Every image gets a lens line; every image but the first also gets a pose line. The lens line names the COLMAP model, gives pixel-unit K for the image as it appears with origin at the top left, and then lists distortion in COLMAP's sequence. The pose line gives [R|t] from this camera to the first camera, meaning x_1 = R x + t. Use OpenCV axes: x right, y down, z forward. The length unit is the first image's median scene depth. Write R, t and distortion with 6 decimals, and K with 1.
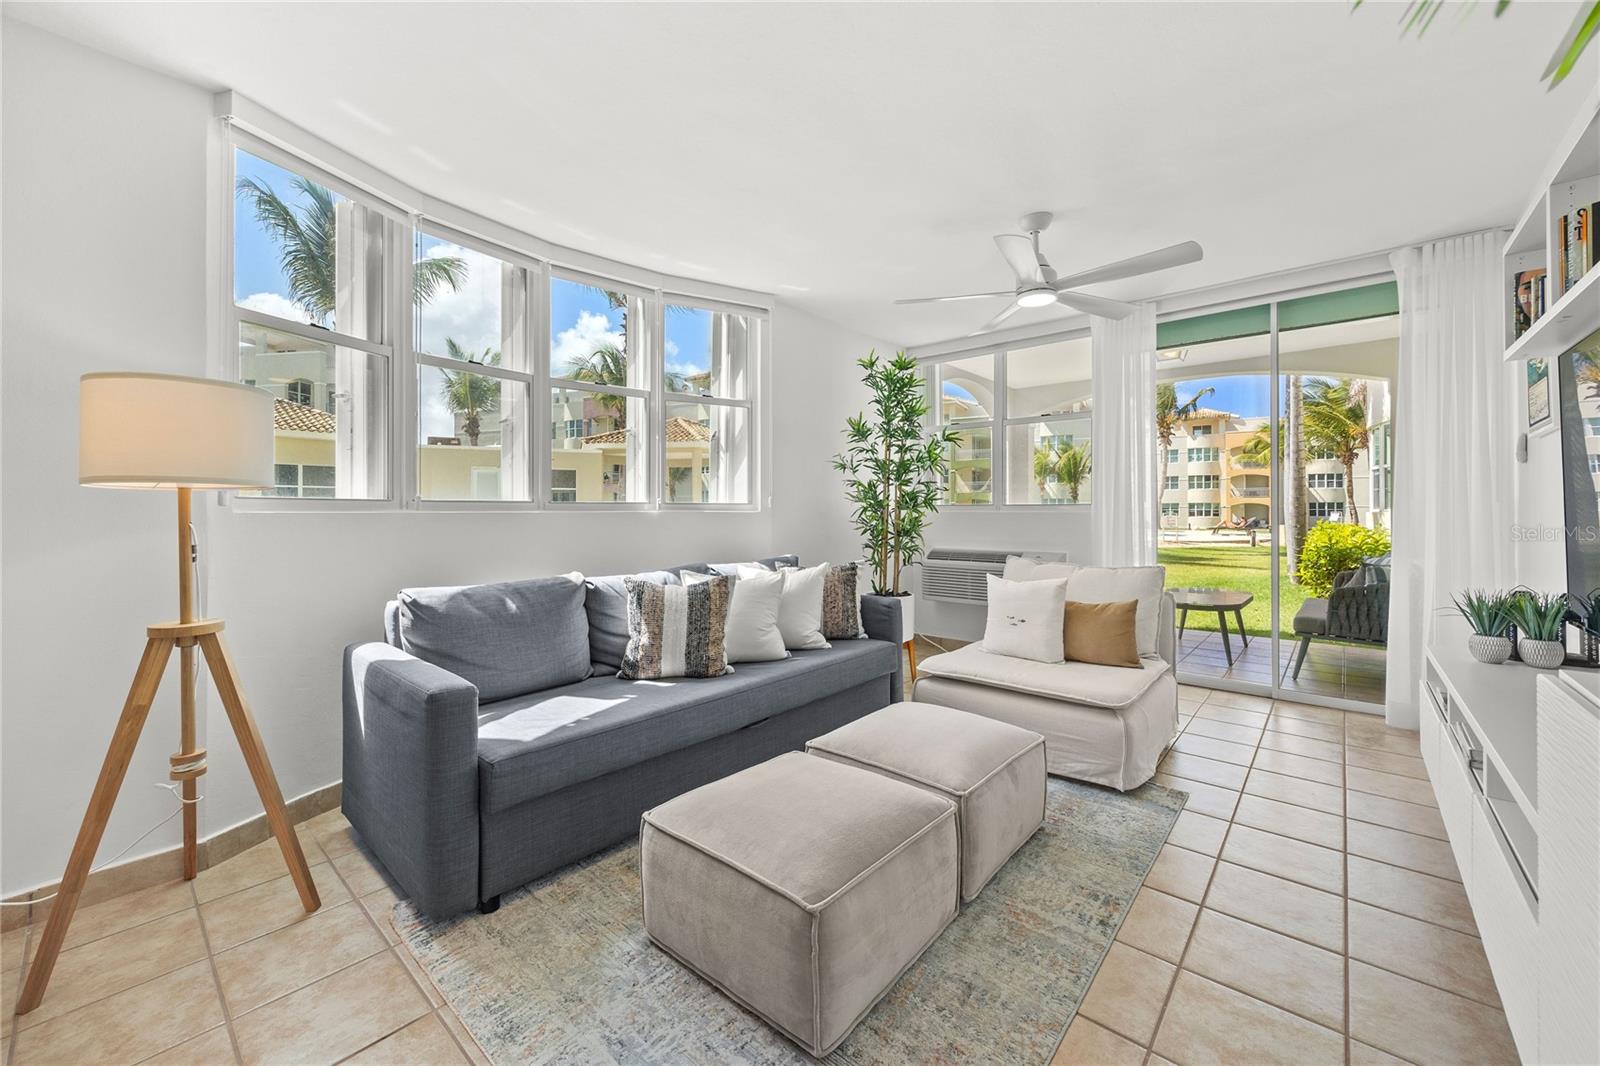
lens RADIAL K [[615.9, 0, 798.2], [0, 615.9, 511.4], [0, 0, 1]] dist [-0.005498, 0.001057]
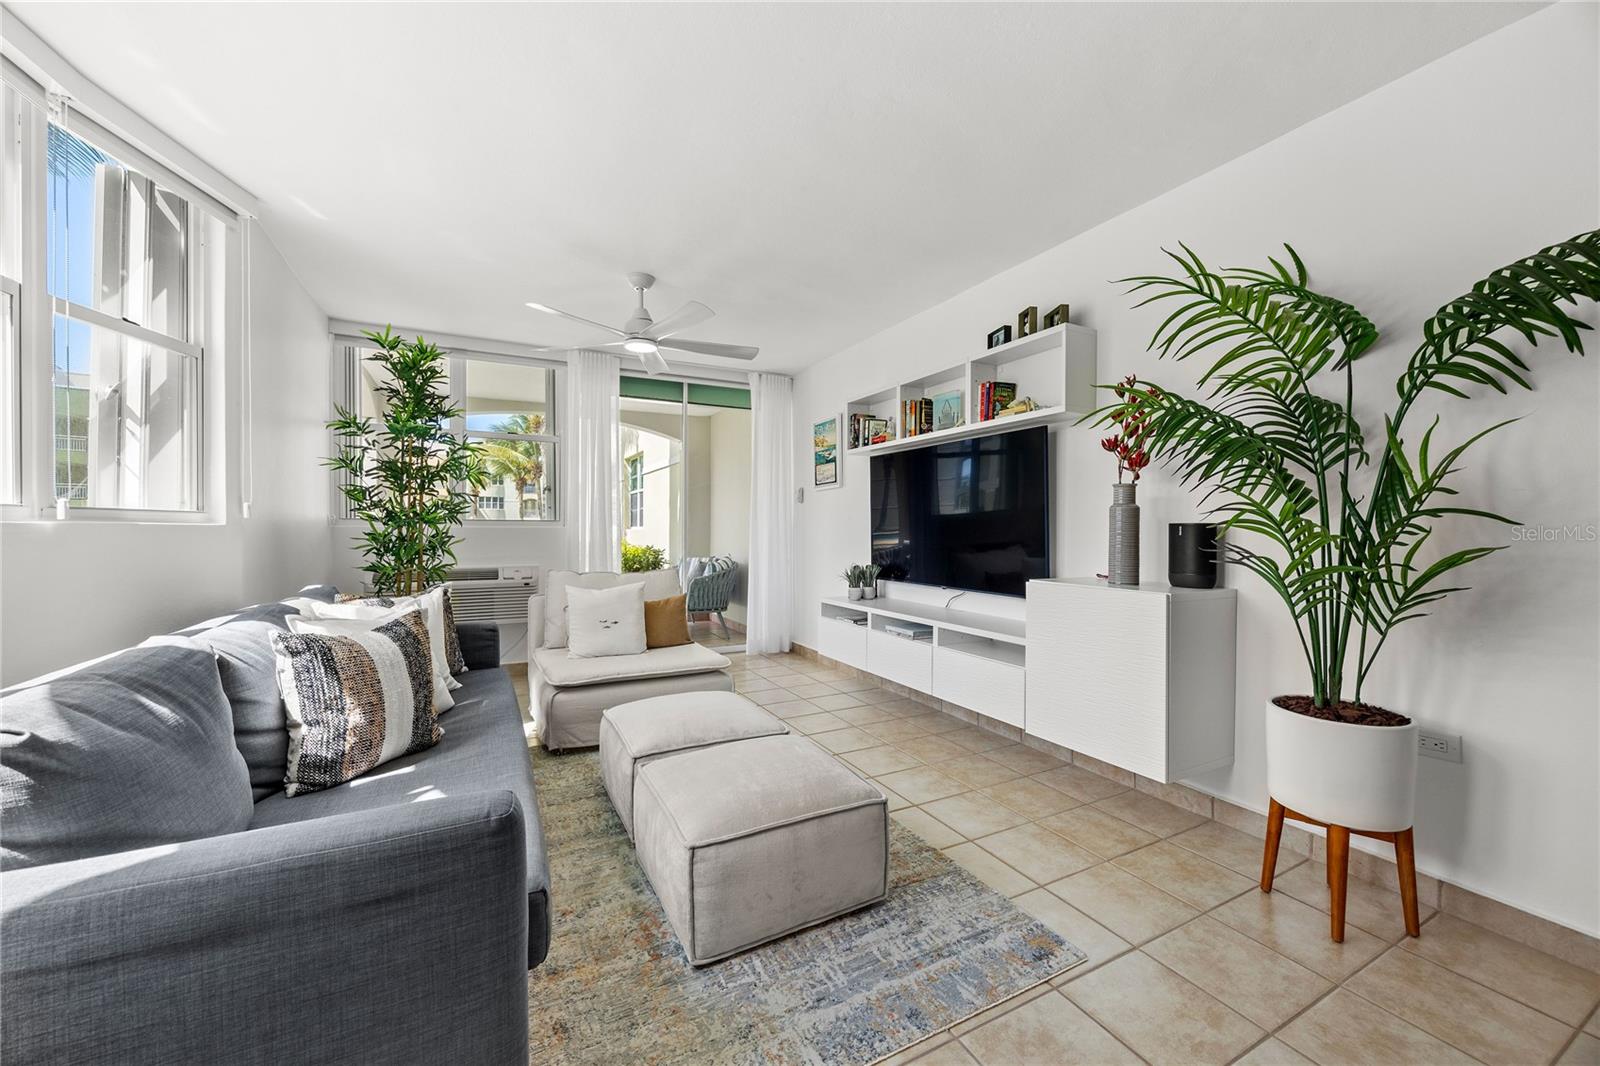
lens RADIAL K [[615.9, 0, 800.0], [0, 615.9, 536.5], [0, 0, 1]] dist [-0.005498, 0.001057]
pose [[0.363193, -0.008184, 0.931678, -0.543693], [-0.003445, 0.999943, 0.010126, 0.005879], [-0.931708, -0.006887, 0.363144, 0.258388]]
